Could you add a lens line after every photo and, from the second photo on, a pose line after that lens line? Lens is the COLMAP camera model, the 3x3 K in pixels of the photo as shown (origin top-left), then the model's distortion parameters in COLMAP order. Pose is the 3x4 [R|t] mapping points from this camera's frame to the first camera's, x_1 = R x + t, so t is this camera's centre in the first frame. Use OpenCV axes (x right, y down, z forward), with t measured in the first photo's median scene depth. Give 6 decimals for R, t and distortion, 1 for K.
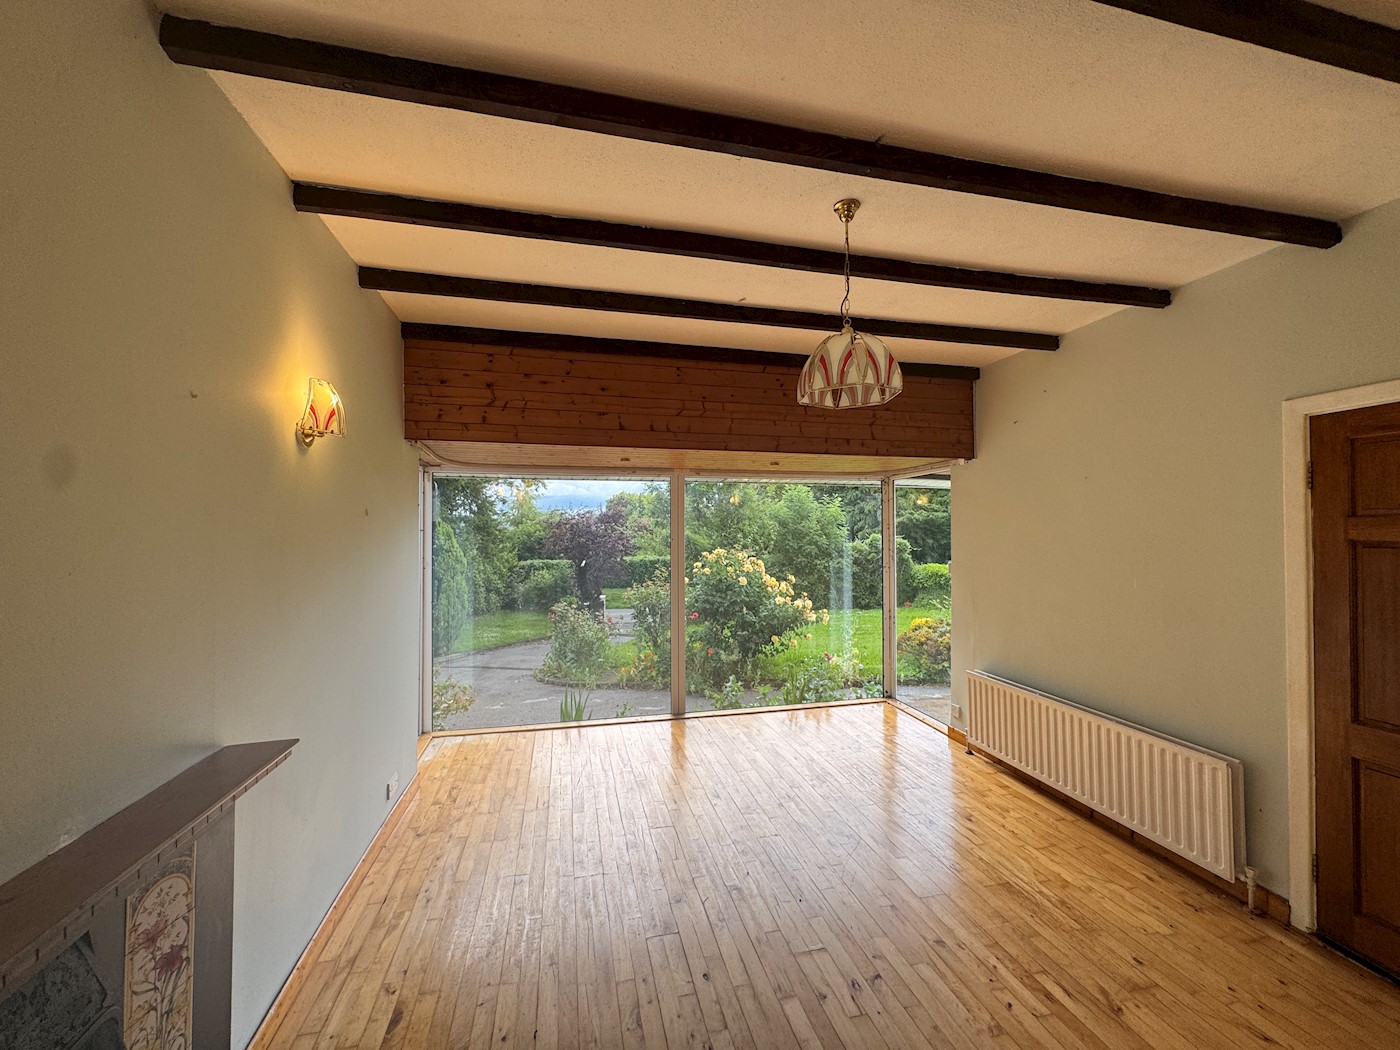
lens RADIAL K [[559.6, 0, 700.8], [0, 559.6, 522.8], [0, 0, 1]] dist [-0.005314, 0.000299]
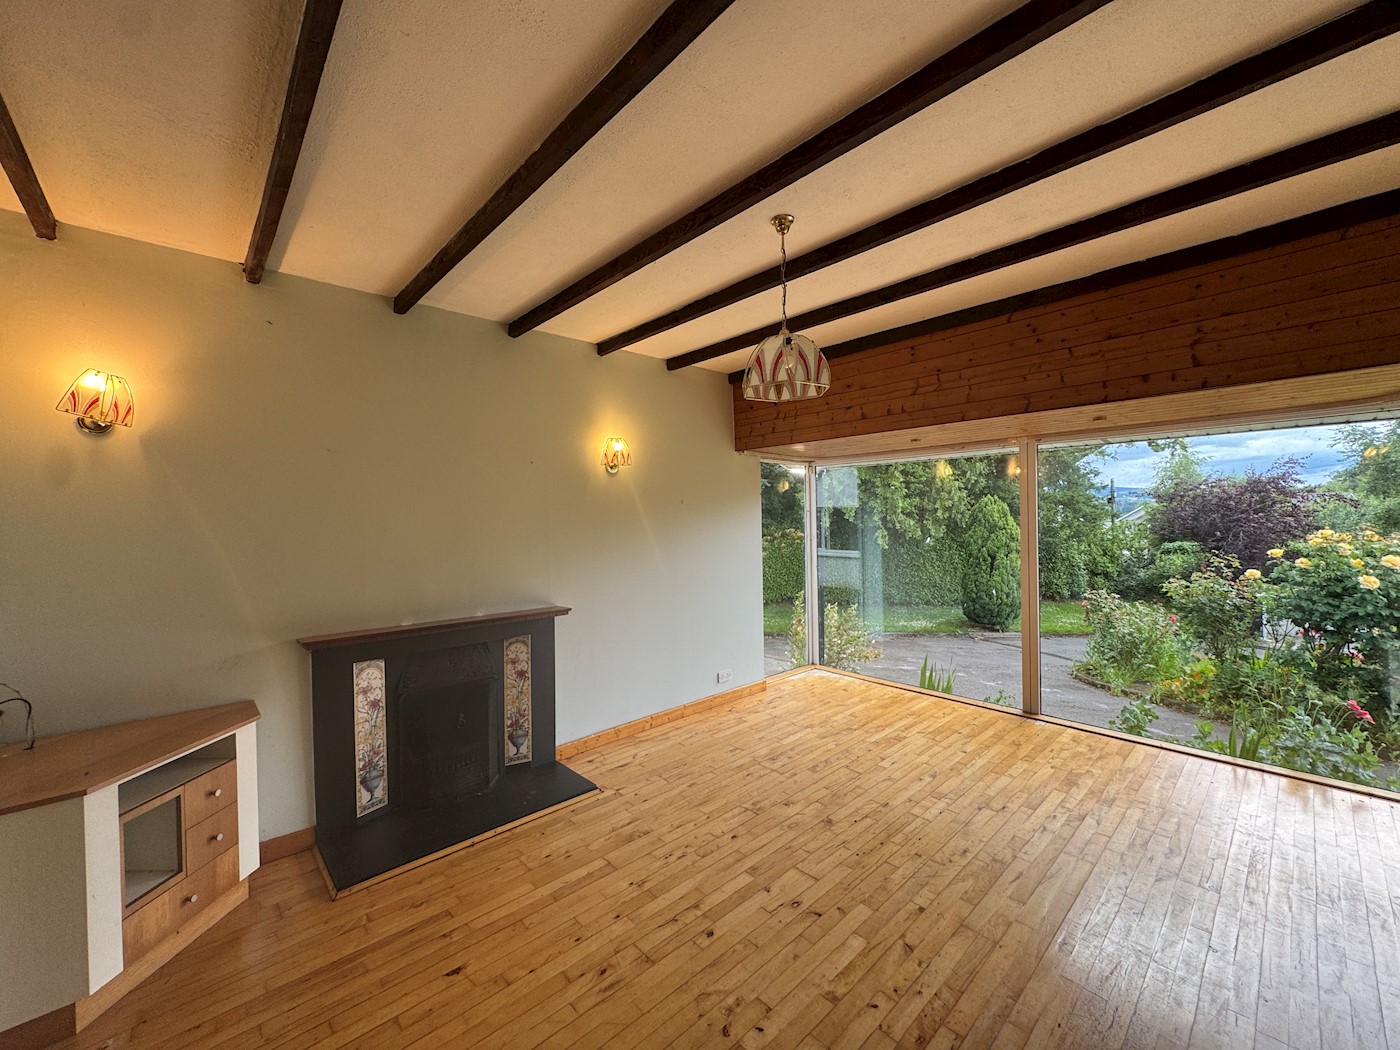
lens RADIAL K [[559.6, 0, 697.3], [0, 559.6, 521.6], [0, 0, 1]] dist [-0.005314, 0.000299]
pose [[0.483592, 0.001341, -0.875293, 0.537594], [0.032031, 0.999302, 0.019228, 0.004624], [0.874707, -0.037335, 0.483211, 0.132249]]
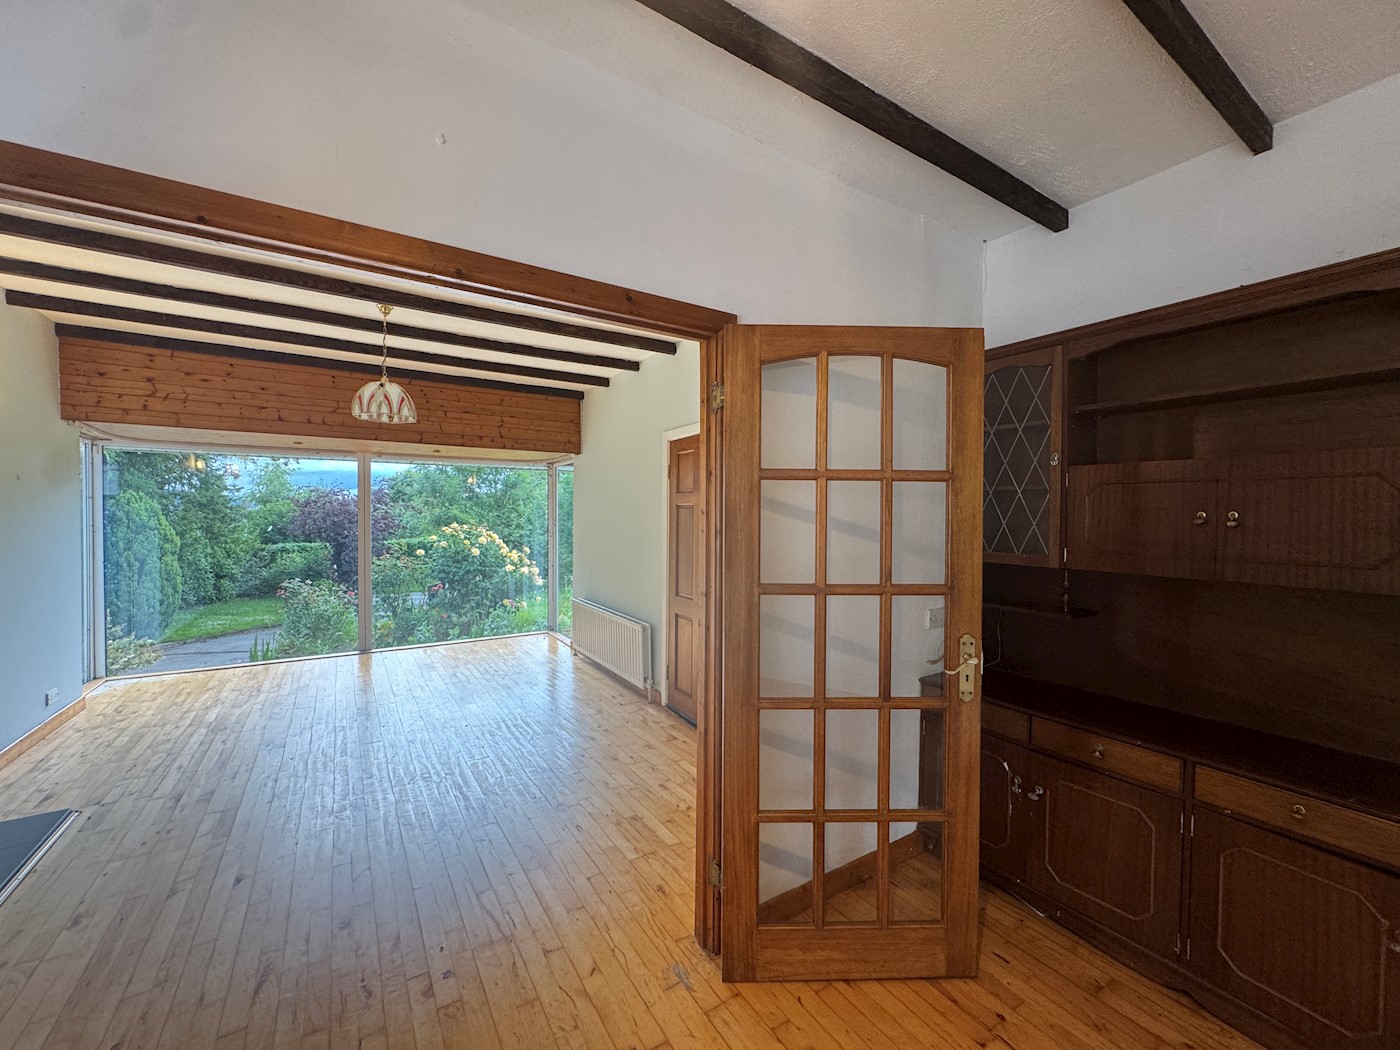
lens RADIAL K [[559.6, 0, 702.1], [0, 559.6, 522.4], [0, 0, 1]] dist [-0.005314, 0.000299]
pose [[0.944128, 0.001649, 0.329576, 0.287385], [-0.011326, 0.999559, 0.027443, 0.018733], [-0.329385, -0.029642, 0.943730, -0.449396]]
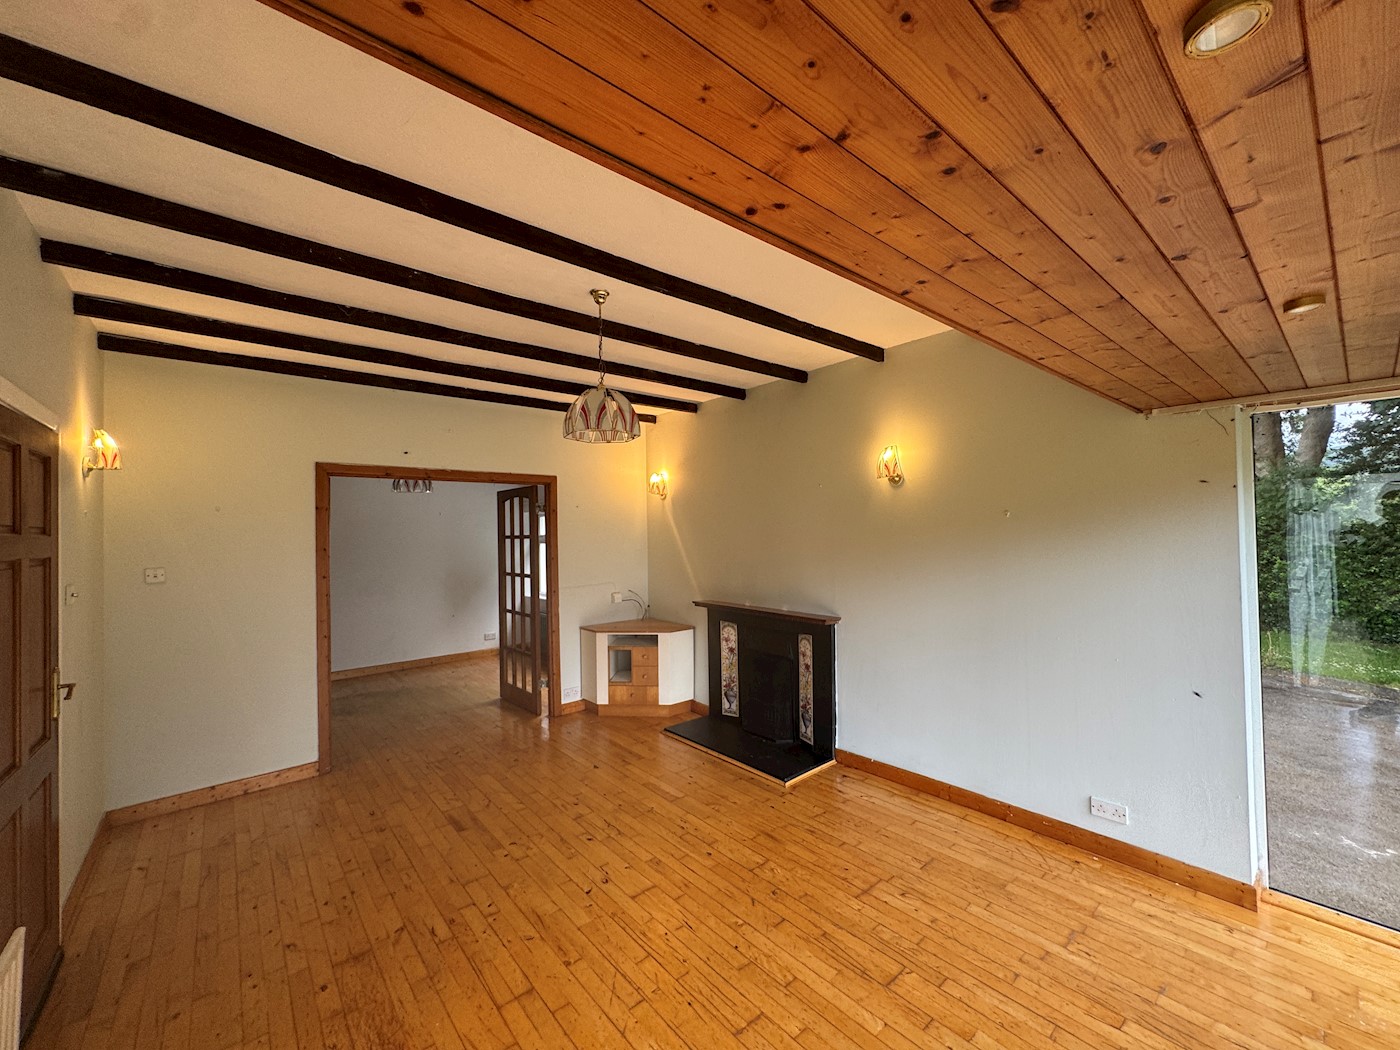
lens RADIAL K [[559.6, 0, 699.9], [0, 559.6, 521.9], [0, 0, 1]] dist [-0.005314, 0.000299]
pose [[-0.893366, 0.007109, -0.449274, 0.300587], [0.026845, 0.998933, -0.037575, 0.016603], [0.448527, -0.045629, -0.892604, 1.050893]]
